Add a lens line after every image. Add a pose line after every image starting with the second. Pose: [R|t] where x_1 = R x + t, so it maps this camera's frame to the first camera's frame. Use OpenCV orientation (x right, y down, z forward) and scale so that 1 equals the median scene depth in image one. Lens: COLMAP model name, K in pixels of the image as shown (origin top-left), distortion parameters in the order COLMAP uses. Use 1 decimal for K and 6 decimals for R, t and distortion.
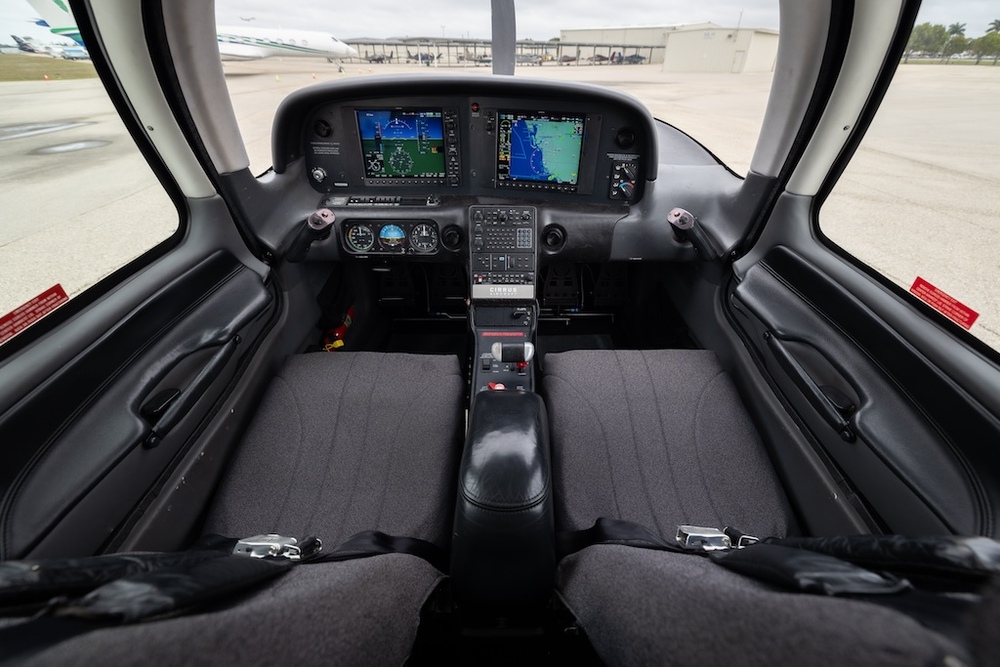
lens RADIAL K [[456.3, 0, 500.0], [0, 456.3, 333.5], [0, 0, 1]] dist [-0.000224, -0.000025]
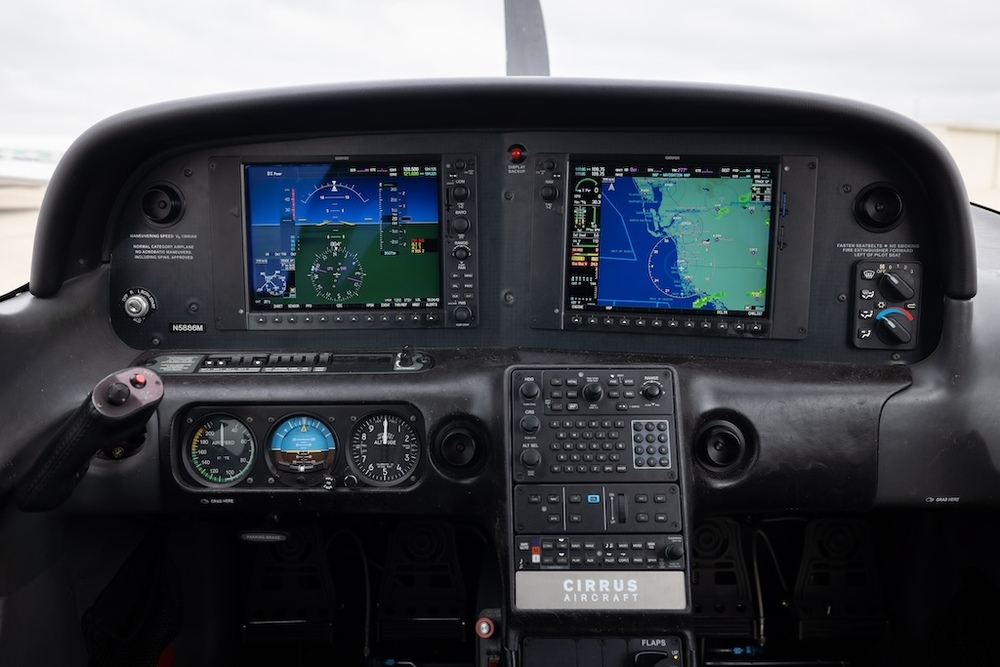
lens RADIAL K [[969.4, 0, 498.4], [0, 969.4, 280.6], [0, 0, 1]] dist [0.014680, 0.010218]
pose [[0.999978, -0.006505, -0.001352, -0.069073], [0.005380, 0.912277, -0.409538, -0.001273], [0.003897, 0.409522, 0.912292, 0.190971]]
